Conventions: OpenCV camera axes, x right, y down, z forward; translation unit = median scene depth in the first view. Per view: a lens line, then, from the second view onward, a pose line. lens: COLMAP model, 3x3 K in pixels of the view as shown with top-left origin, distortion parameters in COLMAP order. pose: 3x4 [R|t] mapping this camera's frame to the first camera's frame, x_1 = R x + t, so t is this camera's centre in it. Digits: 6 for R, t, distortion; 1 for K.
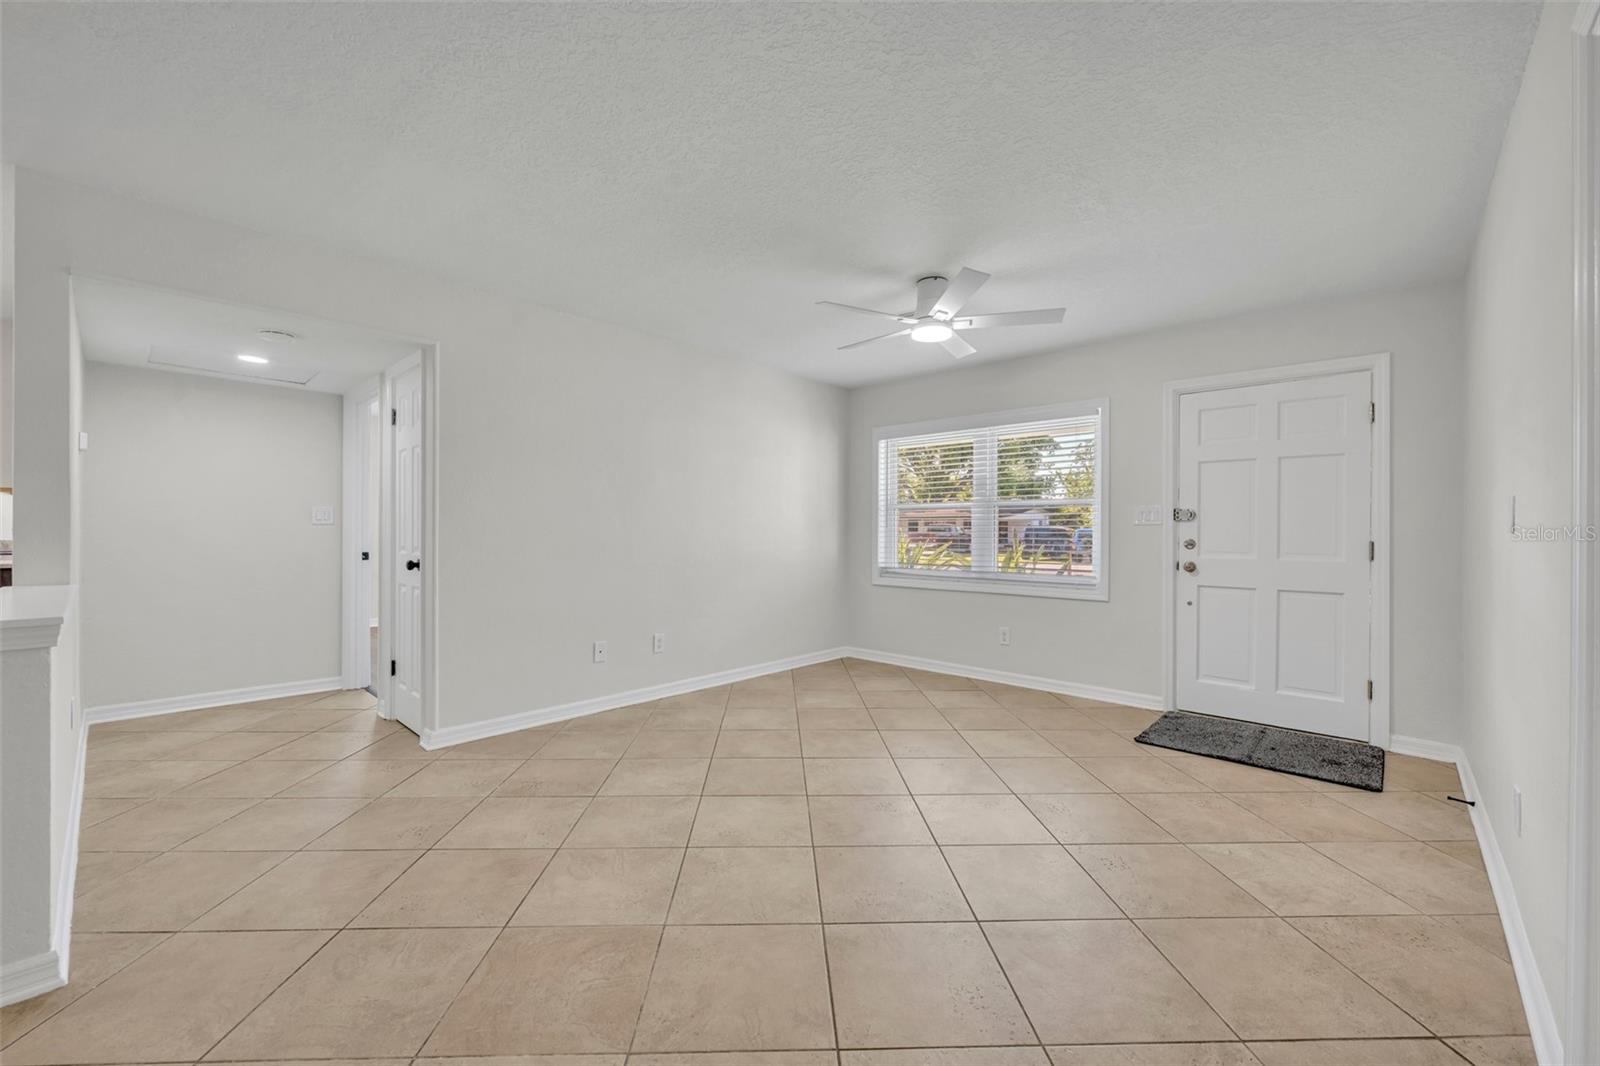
lens RADIAL K [[648.7, 0, 800.6], [0, 648.7, 526.1], [0, 0, 1]] dist [-0.000601, 0.000072]
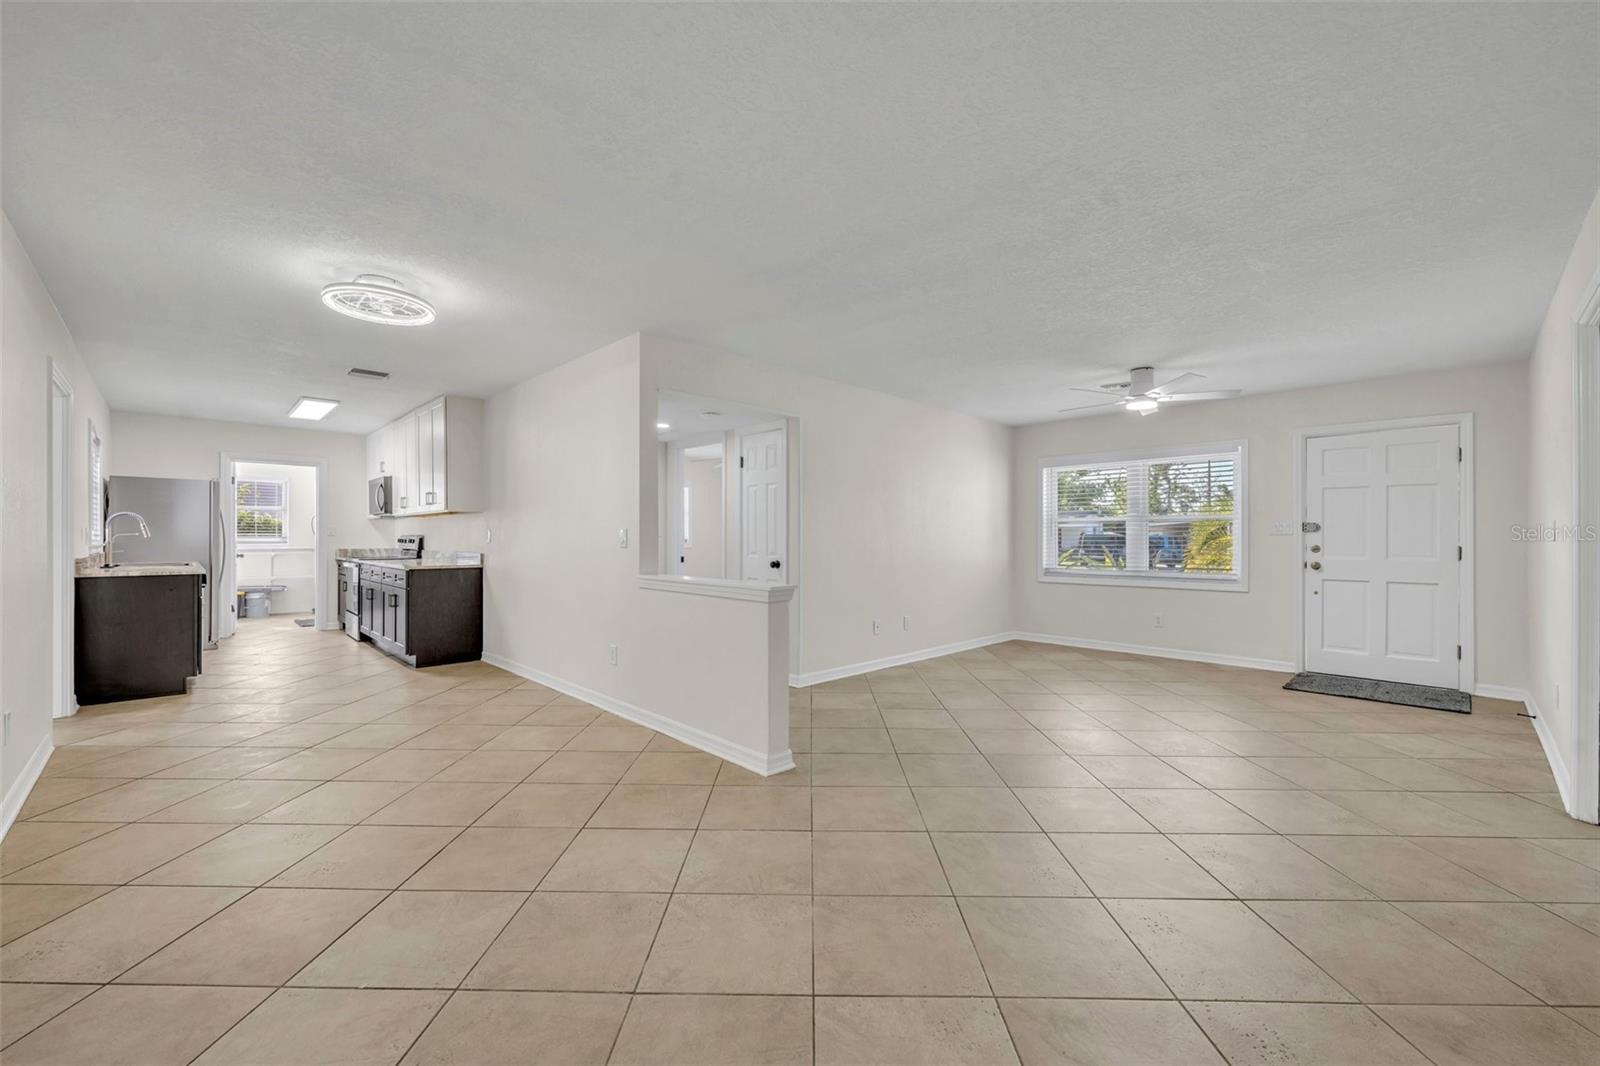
lens RADIAL K [[645.8, 0, 800.0], [0, 645.8, 533.0], [0, 0, 1]] dist [-0.000791, -0.000105]
pose [[0.998353, -0.004477, -0.057196, -0.397499], [0.004411, 0.999989, -0.001275, -0.008406], [0.057201, 0.001020, 0.998362, -0.406520]]
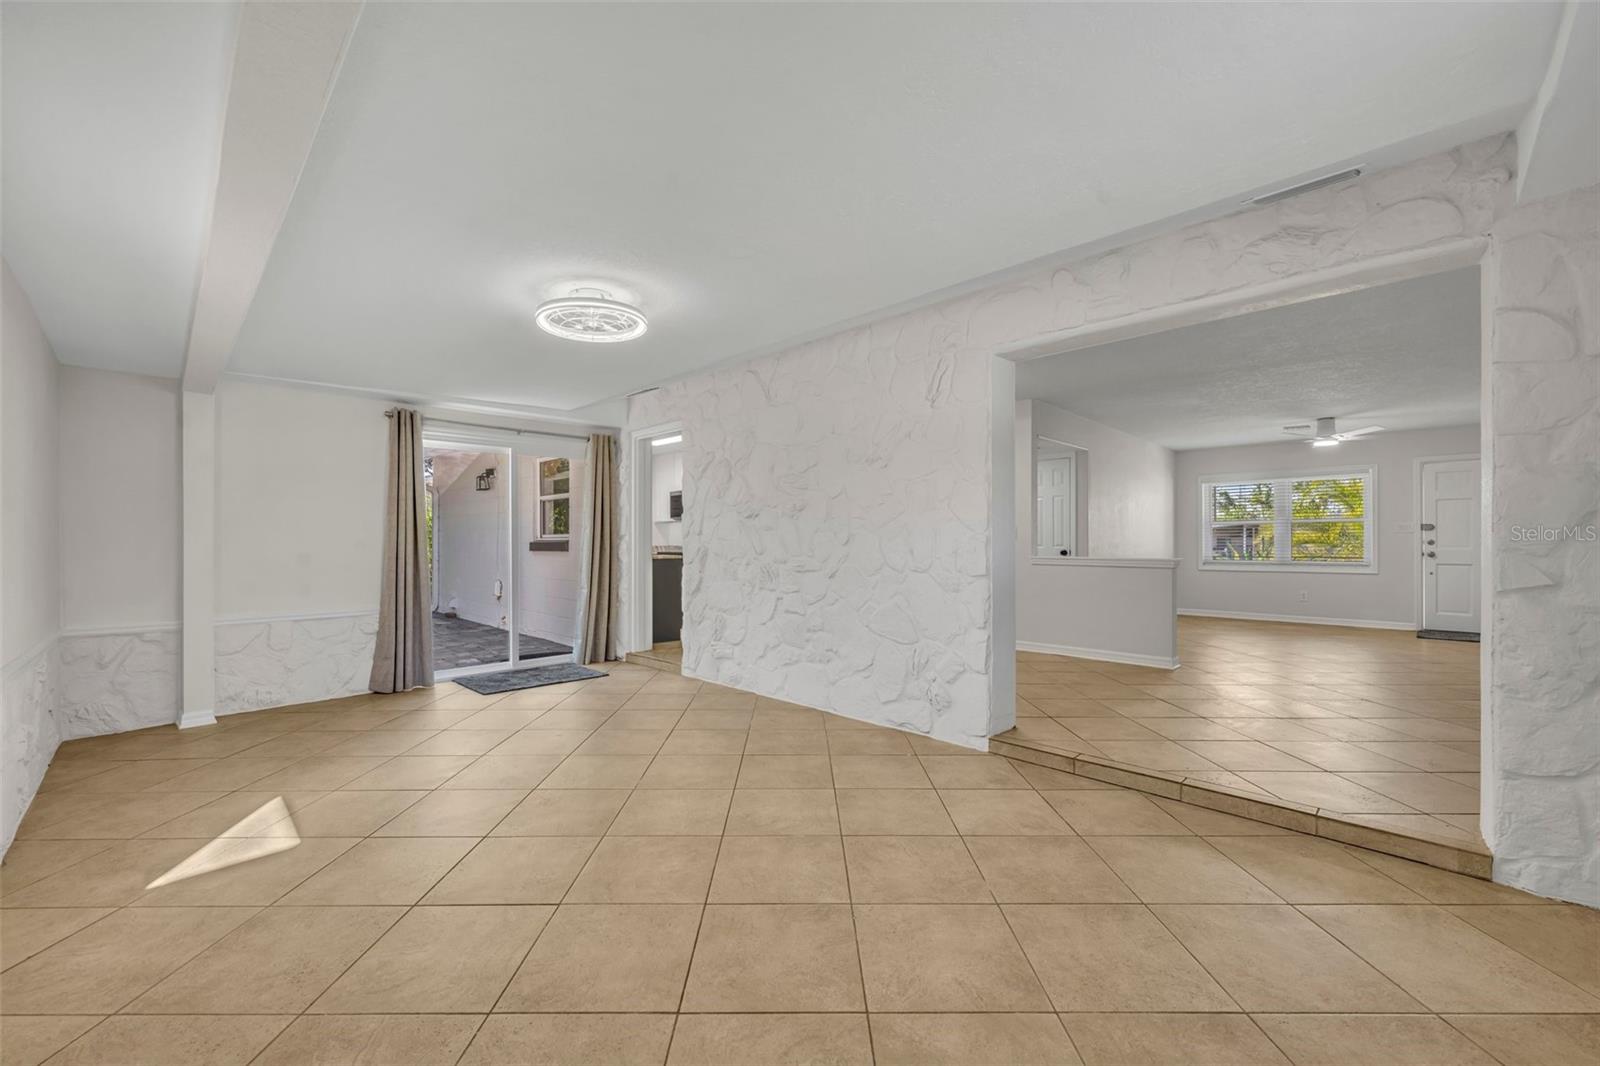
lens RADIAL K [[645.8, 0, 800.0], [0, 645.8, 533.0], [0, 0, 1]] dist [-0.000791, -0.000105]
pose [[0.999181, -0.004843, -0.040181, -1.185936], [0.004424, 0.999935, -0.010507, 0.011823], [0.040229, 0.010321, 0.999137, -0.978586]]
